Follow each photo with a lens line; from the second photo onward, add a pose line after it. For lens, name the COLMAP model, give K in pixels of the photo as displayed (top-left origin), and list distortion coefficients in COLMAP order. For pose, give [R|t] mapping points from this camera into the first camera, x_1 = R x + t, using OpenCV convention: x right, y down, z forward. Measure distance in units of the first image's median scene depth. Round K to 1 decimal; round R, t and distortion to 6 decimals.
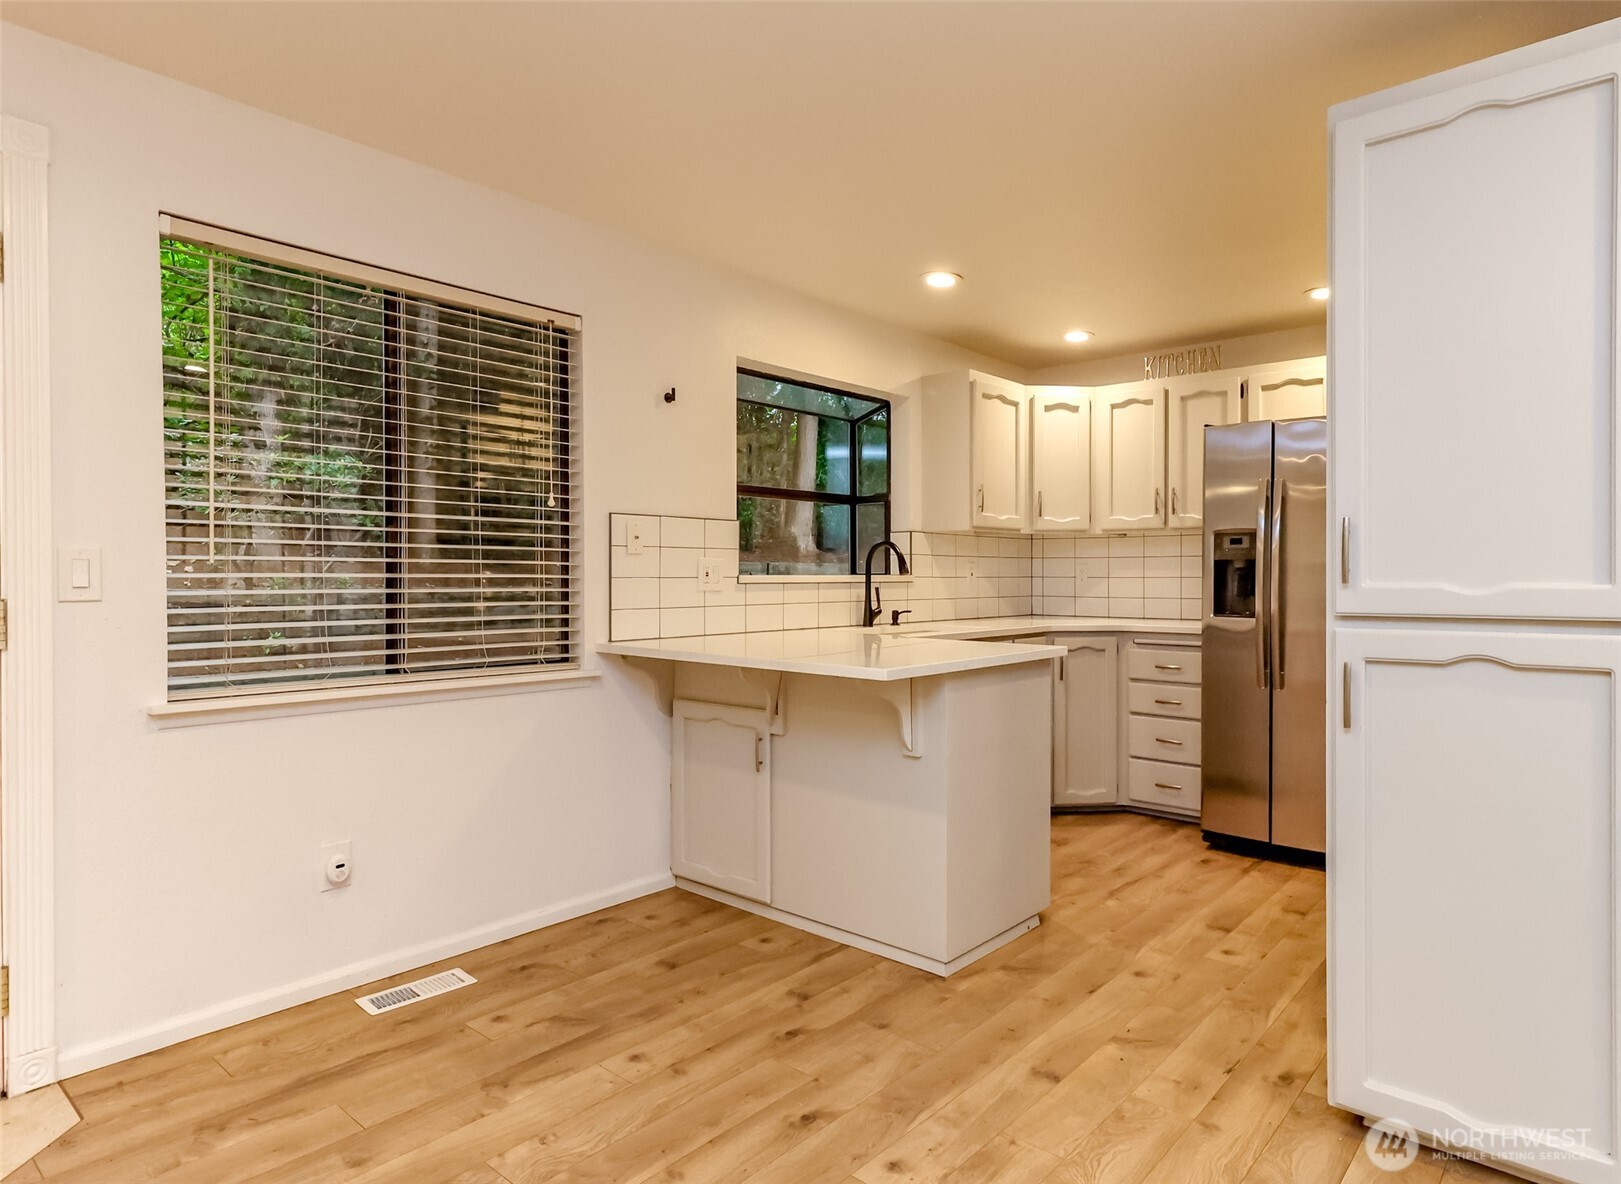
lens RADIAL K [[938.3, 0, 903.0], [0, 938.3, 577.8], [0, 0, 1]] dist [0.012411, 0.001855]
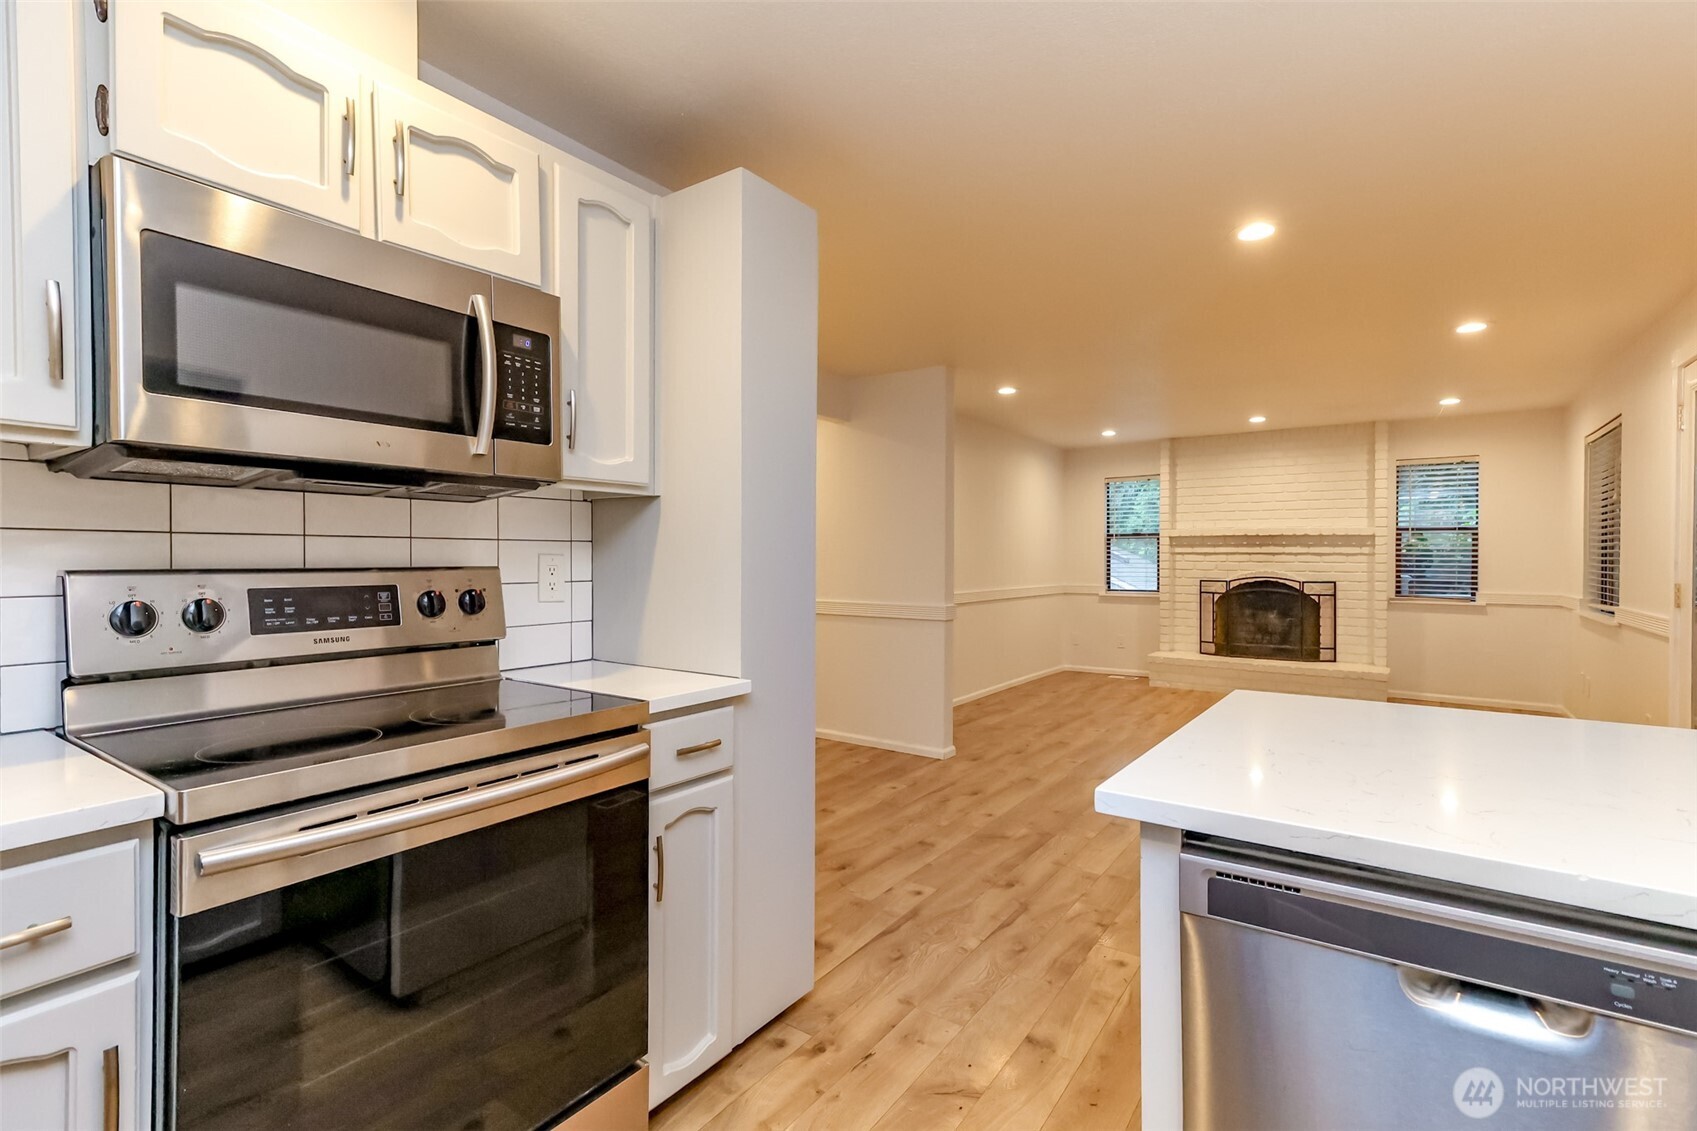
lens RADIAL K [[772.6, 0, 858.5], [0, 772.6, 567.8], [0, 0, 1]] dist [0.017696, 0.000848]
pose [[-0.998096, -0.003375, -0.061592, 0.211837], [-0.004223, 0.999898, 0.013635, -0.013593], [0.061540, 0.013869, -0.998008, 0.951891]]
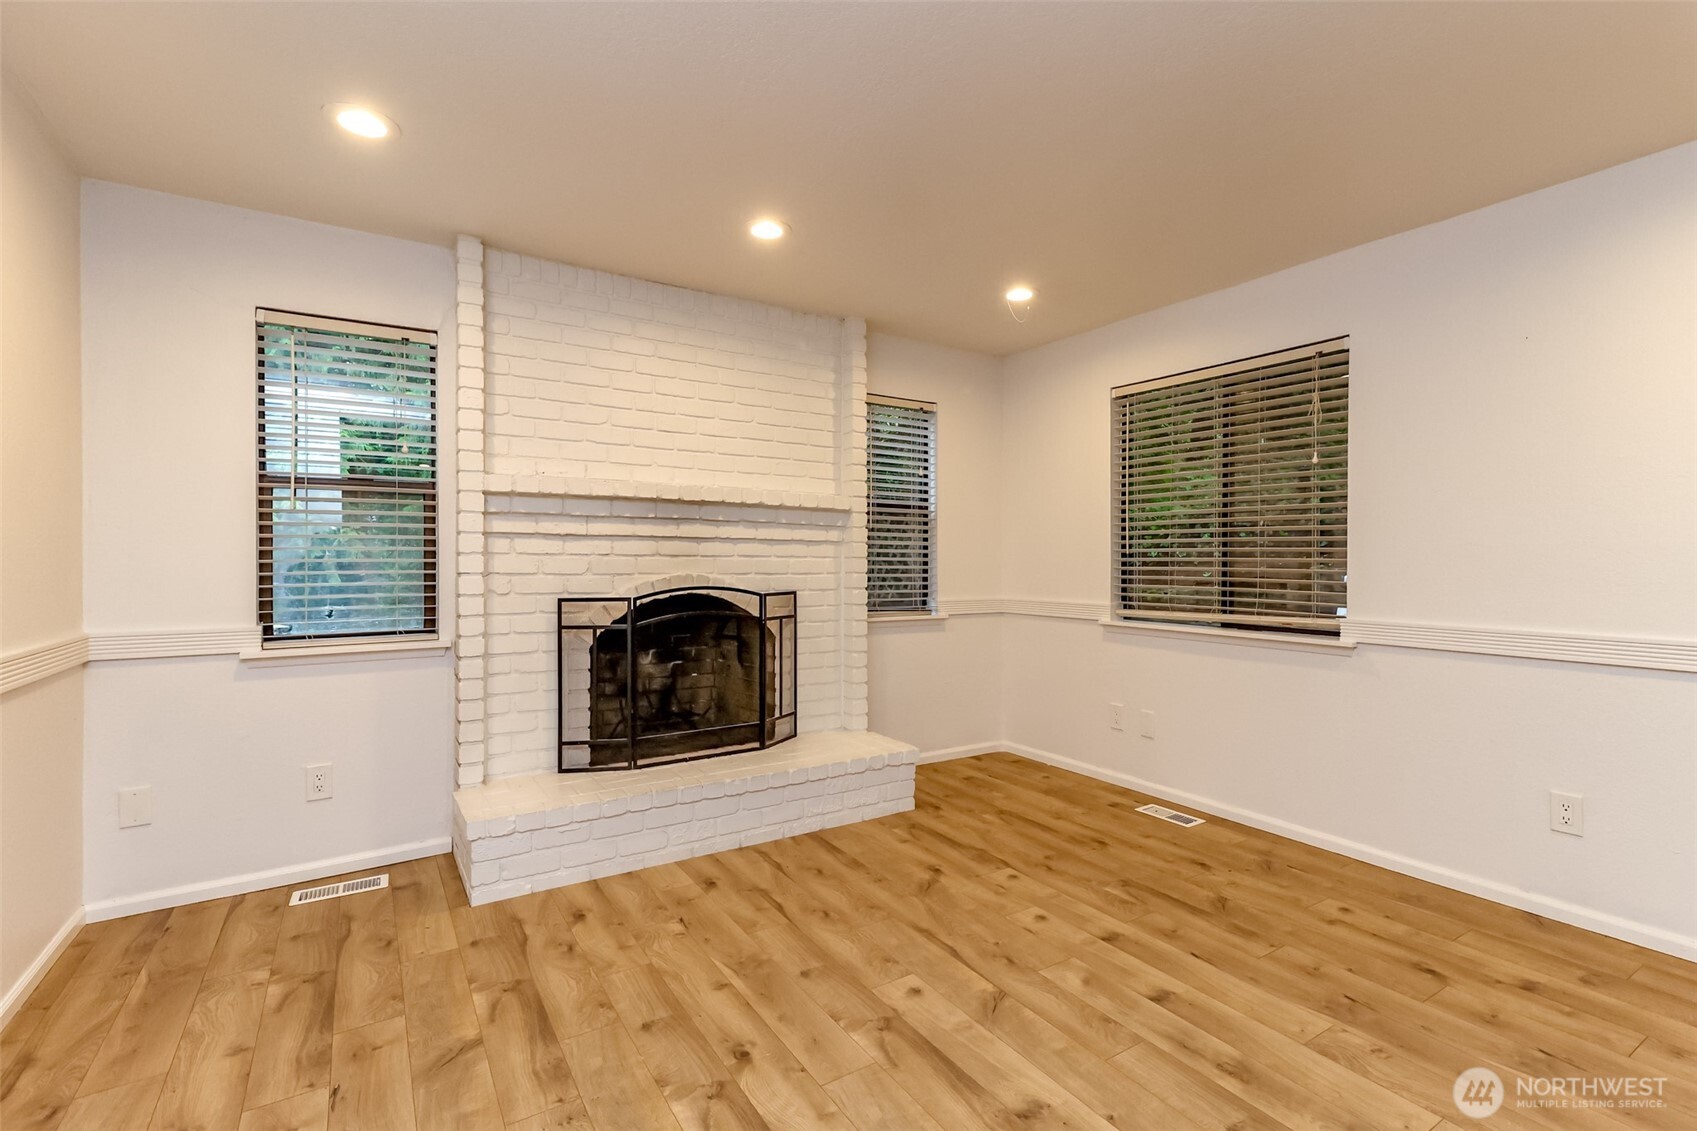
lens RADIAL K [[772.6, 0, 869.2], [0, 772.6, 560.0], [0, 0, 1]] dist [0.017696, 0.000848]
pose [[-0.316211, -0.003012, -0.948684, -0.054935], [-0.002895, 0.999993, -0.002210, -0.001454], [0.948684, 0.002048, -0.316218, -0.216128]]
